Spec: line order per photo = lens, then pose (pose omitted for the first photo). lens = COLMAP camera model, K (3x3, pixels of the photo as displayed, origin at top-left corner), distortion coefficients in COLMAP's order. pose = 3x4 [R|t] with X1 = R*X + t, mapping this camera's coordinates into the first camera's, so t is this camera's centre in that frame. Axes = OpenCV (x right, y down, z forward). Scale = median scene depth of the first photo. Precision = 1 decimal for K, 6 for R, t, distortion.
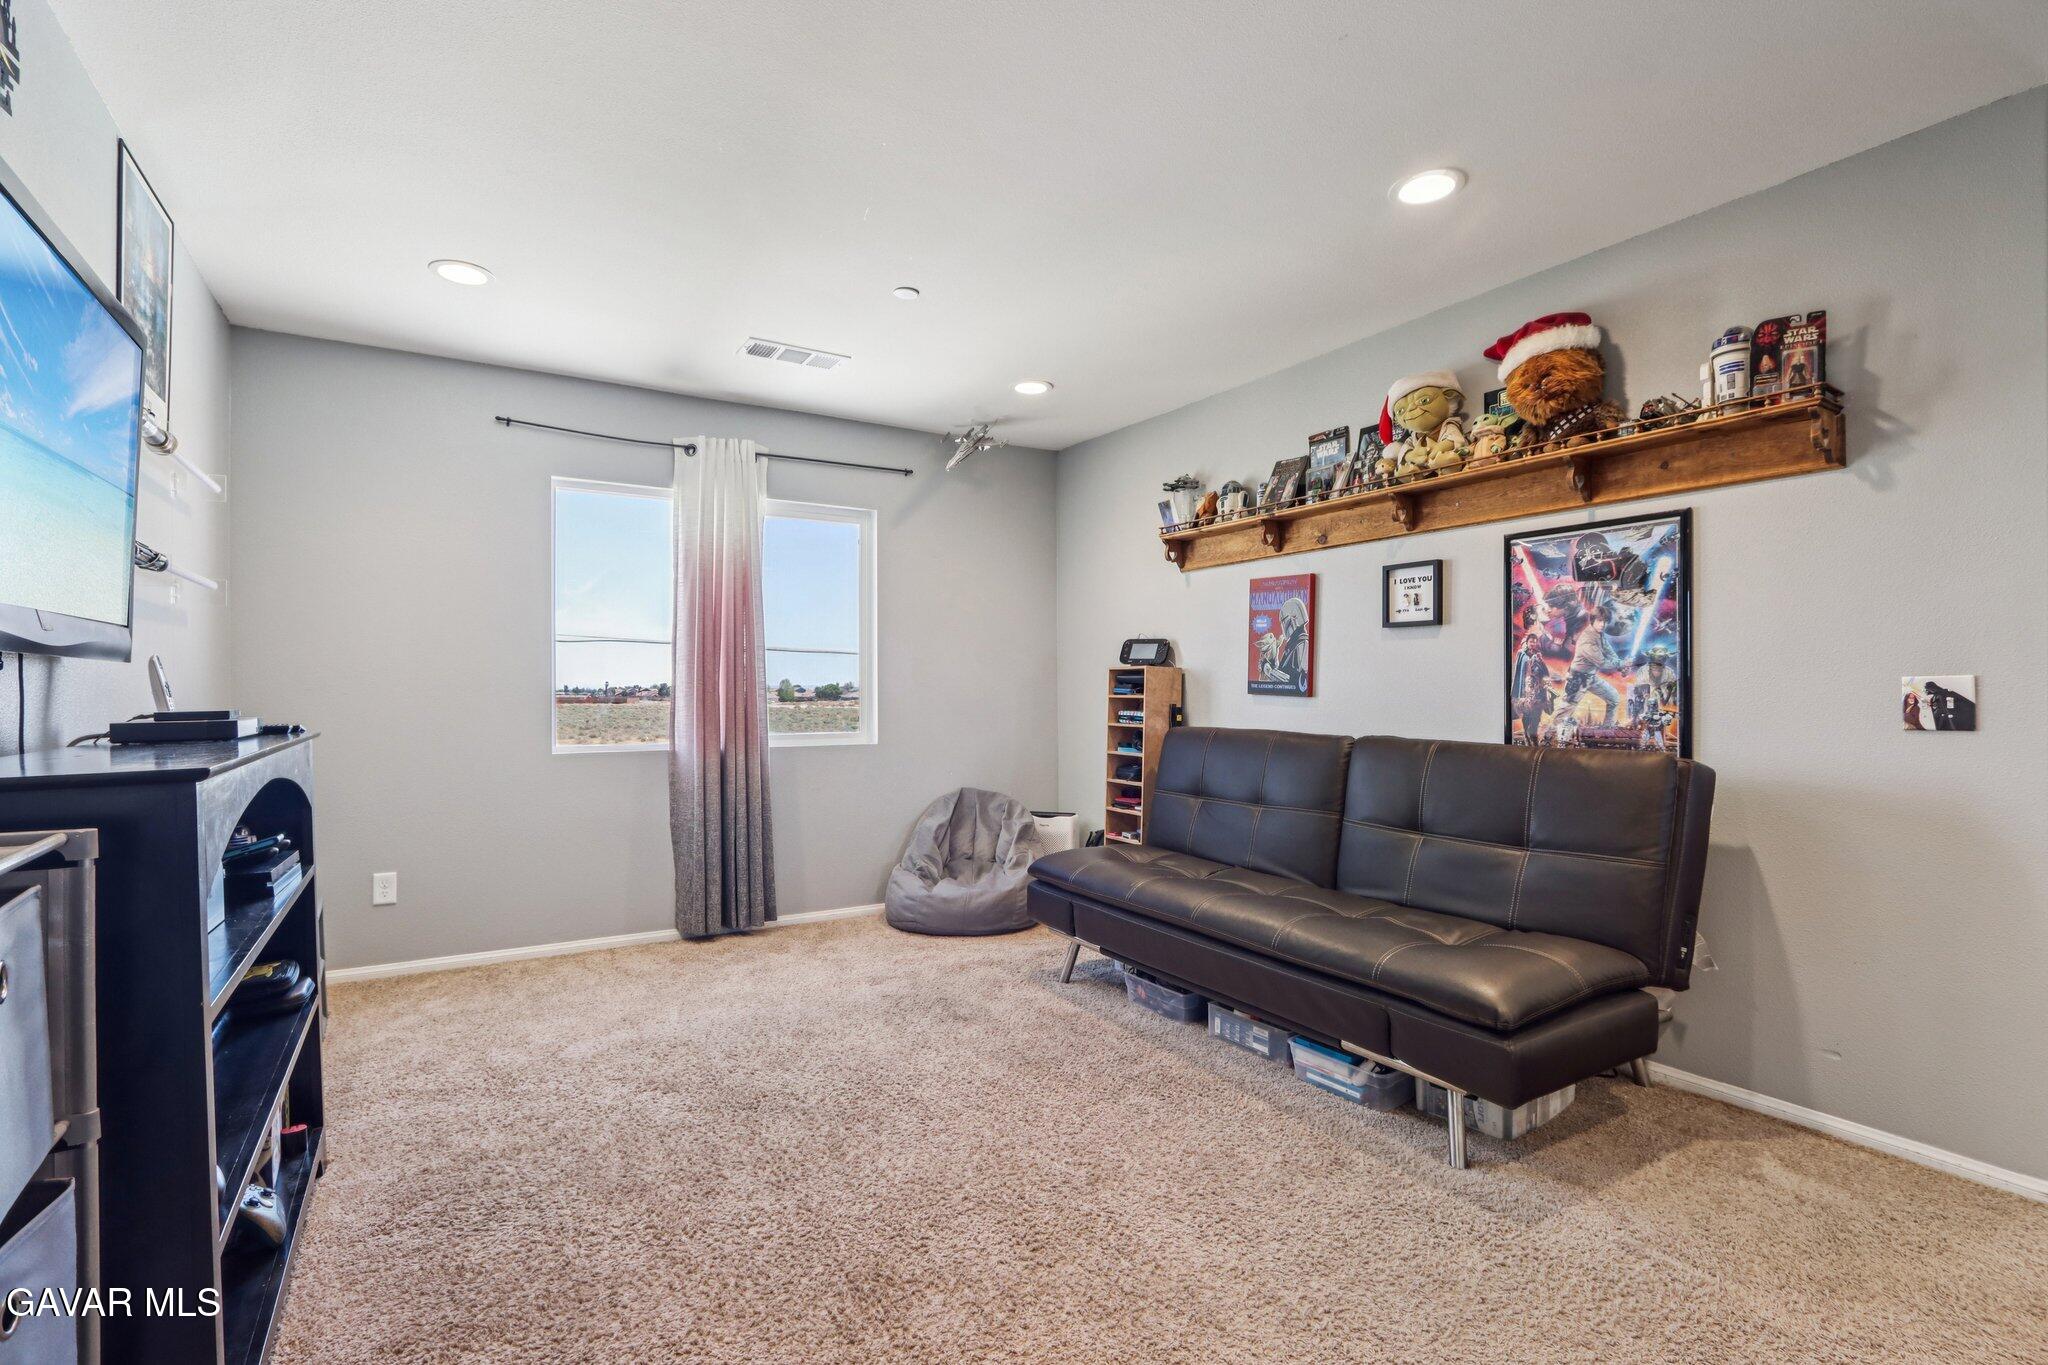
lens RADIAL K [[954.7, 0, 1026.3], [0, 954.7, 685.4], [0, 0, 1]] dist [-0.022223, 0.005127]
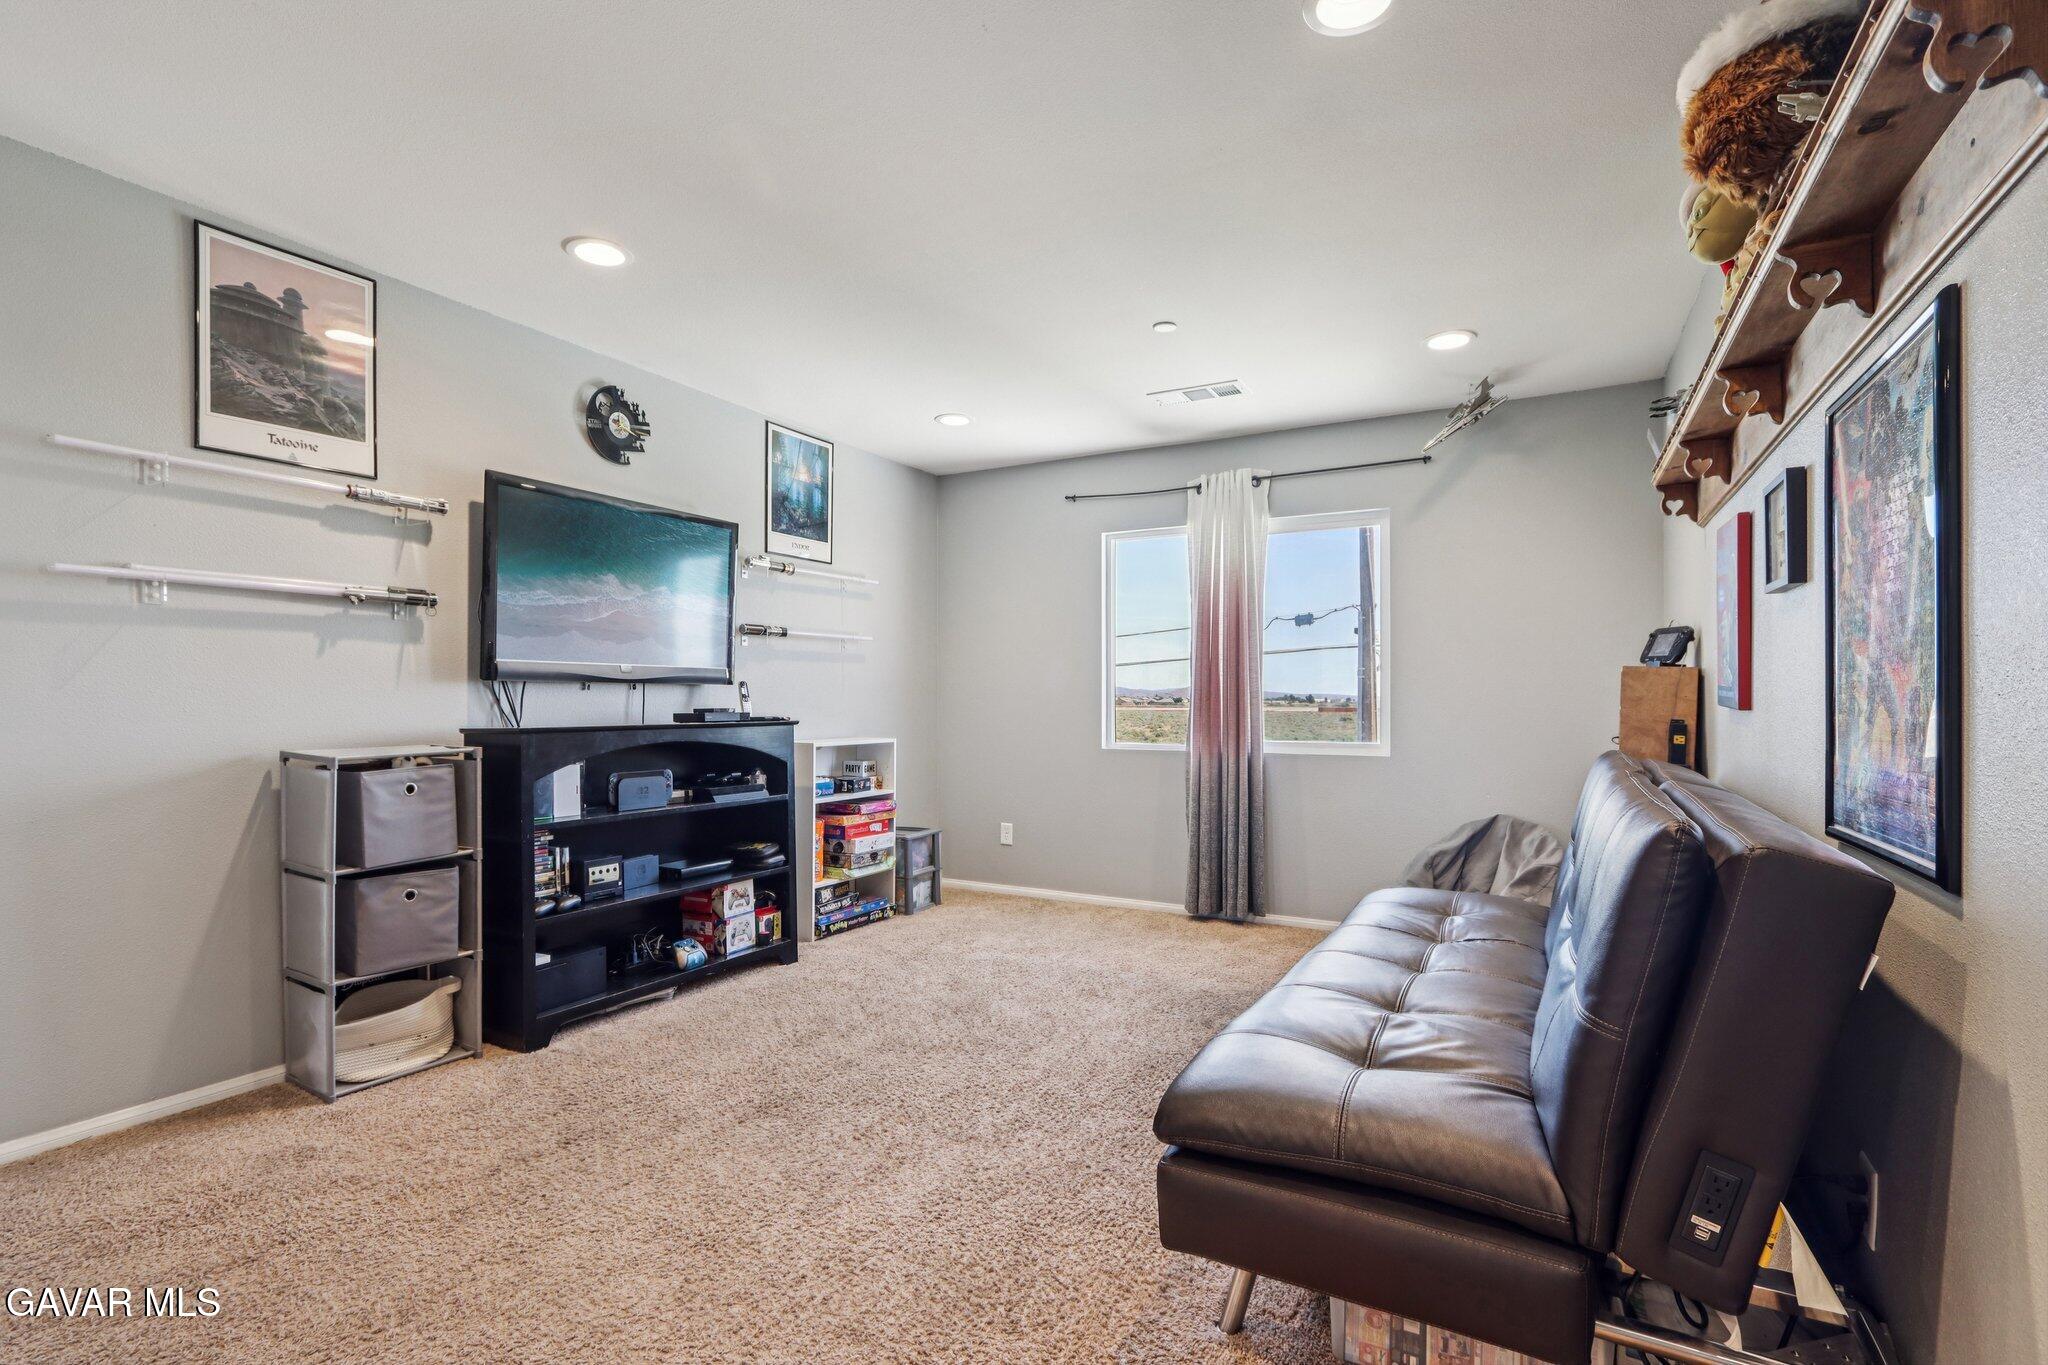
lens RADIAL K [[954.7, 0, 1020.7], [0, 954.7, 694.1], [0, 0, 1]] dist [-0.022223, 0.005127]
pose [[0.483986, -0.004811, -0.875063, 0.555831], [0.002380, 0.999988, -0.004181, 0.003197], [0.875073, -0.000059, 0.483992, 0.262764]]
